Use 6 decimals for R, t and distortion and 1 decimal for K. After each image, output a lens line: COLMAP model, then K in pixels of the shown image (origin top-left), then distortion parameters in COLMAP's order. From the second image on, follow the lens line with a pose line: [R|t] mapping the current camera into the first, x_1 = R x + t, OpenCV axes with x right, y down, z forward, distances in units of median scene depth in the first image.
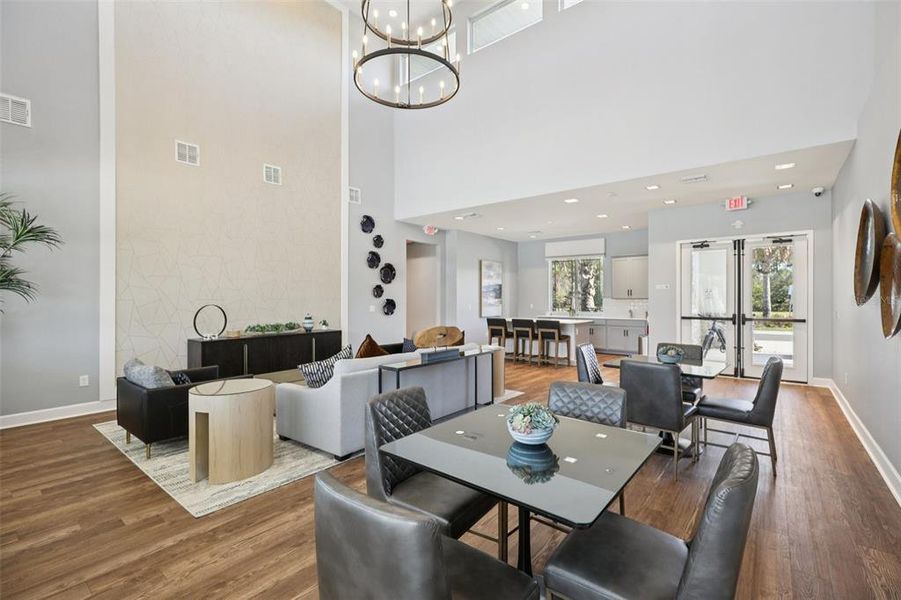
lens RADIAL K [[399.2, 0, 447.8], [0, 399.2, 299.1], [0, 0, 1]] dist [0.012613, -0.001128]
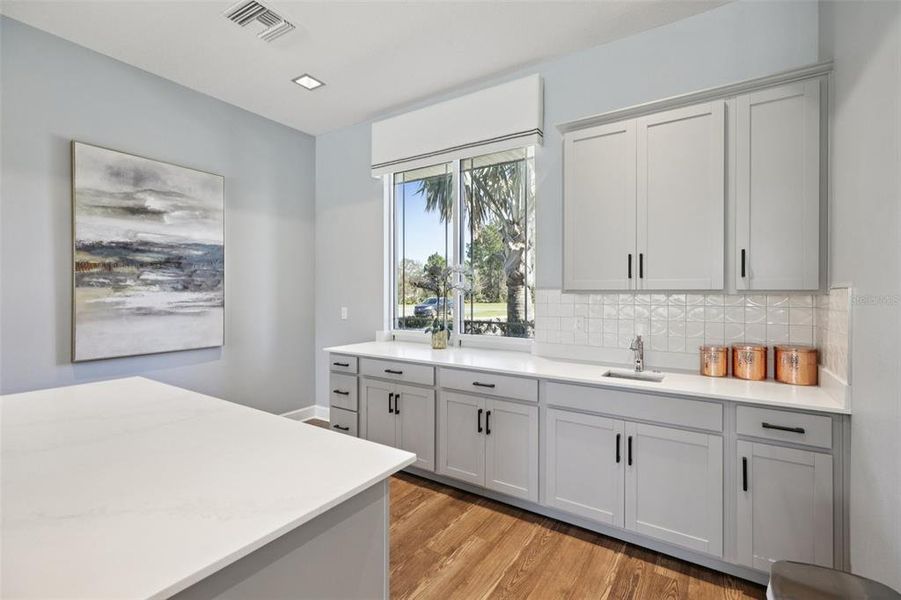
lens RADIAL K [[399.2, 0, 454.2], [0, 399.2, 299.7], [0, 0, 1]] dist [0.012613, -0.001128]
pose [[0.995457, 0.003483, 0.095148, 0.287034], [-0.003906, 0.999983, 0.004254, 0.003038], [-0.095132, -0.004606, 0.995454, 0.683645]]
